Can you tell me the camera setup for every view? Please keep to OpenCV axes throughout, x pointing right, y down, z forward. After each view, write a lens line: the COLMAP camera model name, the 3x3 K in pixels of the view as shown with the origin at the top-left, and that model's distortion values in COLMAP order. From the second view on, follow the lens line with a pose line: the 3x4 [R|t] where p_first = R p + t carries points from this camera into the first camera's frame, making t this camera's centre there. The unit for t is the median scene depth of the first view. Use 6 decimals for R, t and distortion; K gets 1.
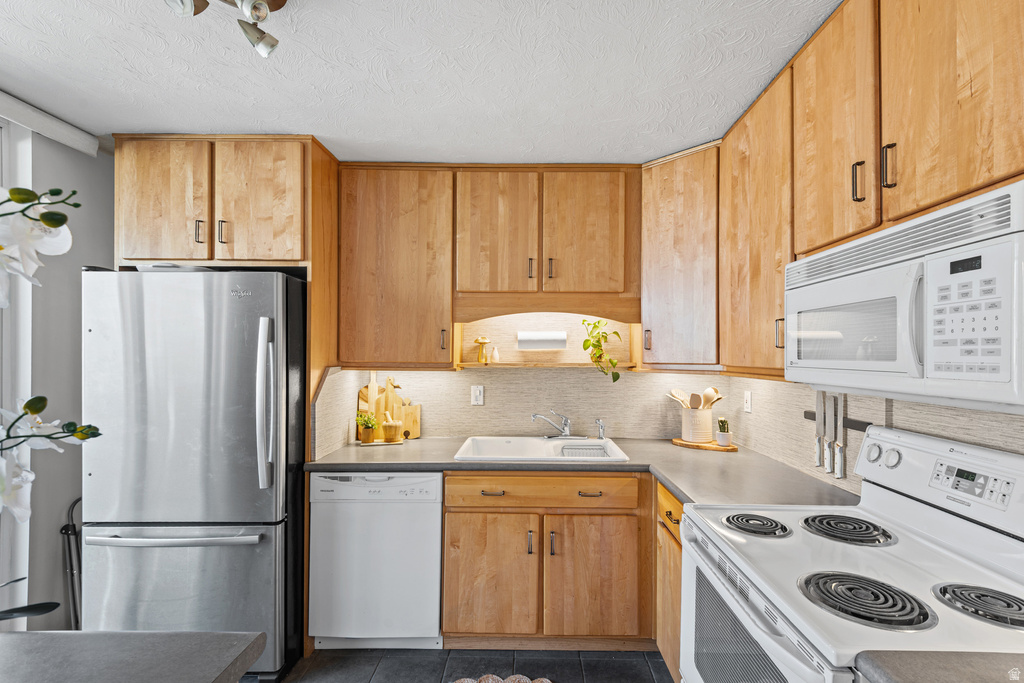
lens RADIAL K [[466.0, 0, 533.6], [0, 466.0, 344.8], [0, 0, 1]] dist [0.034981, -0.012996]
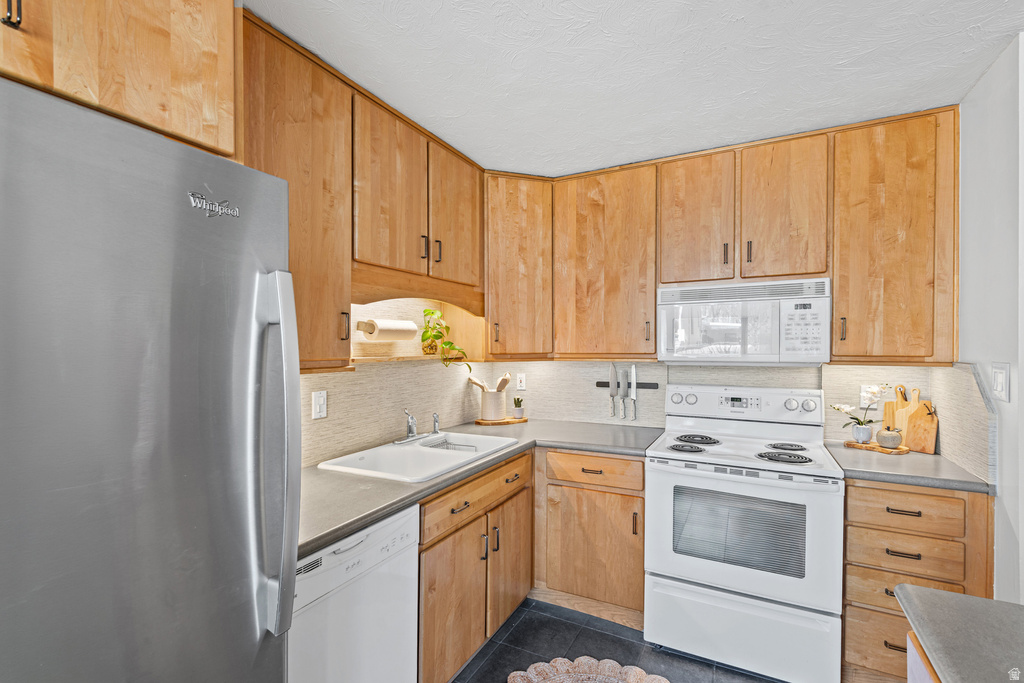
lens RADIAL K [[459.2, 0, 513.3], [0, 459.2, 341.8], [0, 0, 1]] dist [0.034236, -0.020537]
pose [[0.457923, 0.000684, 0.888992, -0.689915], [-0.010331, 0.999936, 0.004552, 0.005949], [-0.888932, -0.011268, 0.457901, 0.456937]]
